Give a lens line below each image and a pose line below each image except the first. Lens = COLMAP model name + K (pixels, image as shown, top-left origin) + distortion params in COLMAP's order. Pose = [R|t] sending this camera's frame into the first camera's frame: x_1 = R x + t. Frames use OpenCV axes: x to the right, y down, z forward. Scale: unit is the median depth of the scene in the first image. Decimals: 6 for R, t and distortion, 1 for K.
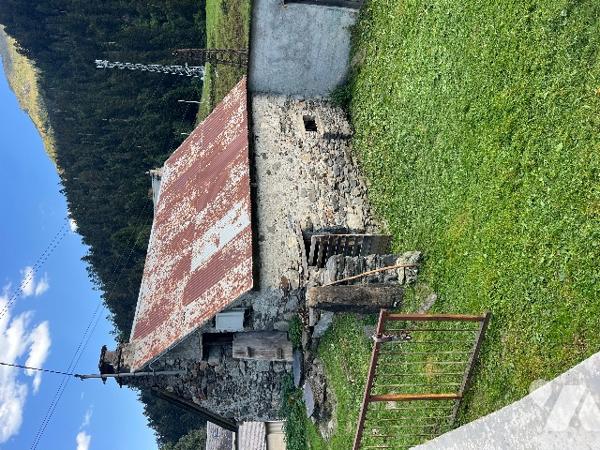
lens RADIAL K [[446.0, 0, 302.6], [0, 446.0, 224.2], [0, 0, 1]] dist [0.051503, -0.061598]
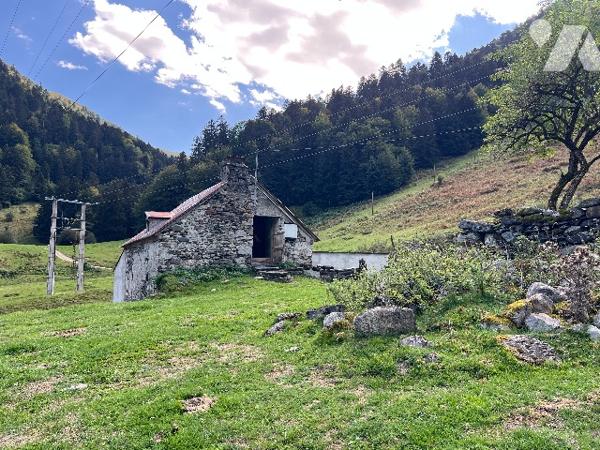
lens RADIAL K [[446.0, 0, 302.6], [0, 446.0, 224.2], [0, 0, 1]] dist [0.051503, -0.061598]
pose [[0.171196, 0.976992, -0.127193, 0.055489], [-0.266929, -0.078277, -0.960532, 1.683171], [-0.948388, 0.198391, 0.247387, 0.351913]]
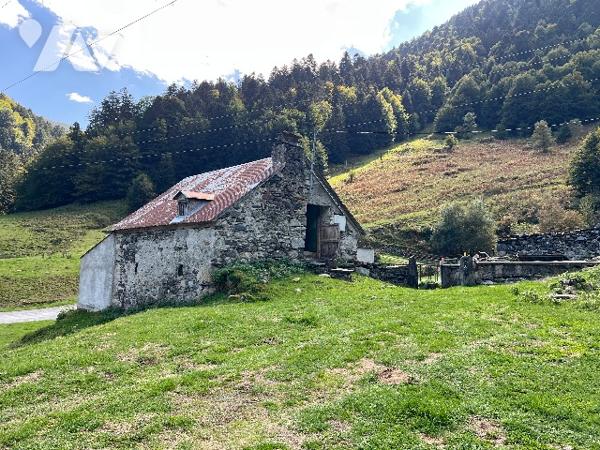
lens RADIAL K [[446.0, 0, 302.6], [0, 446.0, 224.2], [0, 0, 1]] dist [0.051503, -0.061598]
pose [[0.138325, 0.988042, -0.068107, -0.044982], [-0.040702, -0.063039, -0.997181, 1.597845], [-0.989550, 0.140707, 0.031495, 0.859005]]
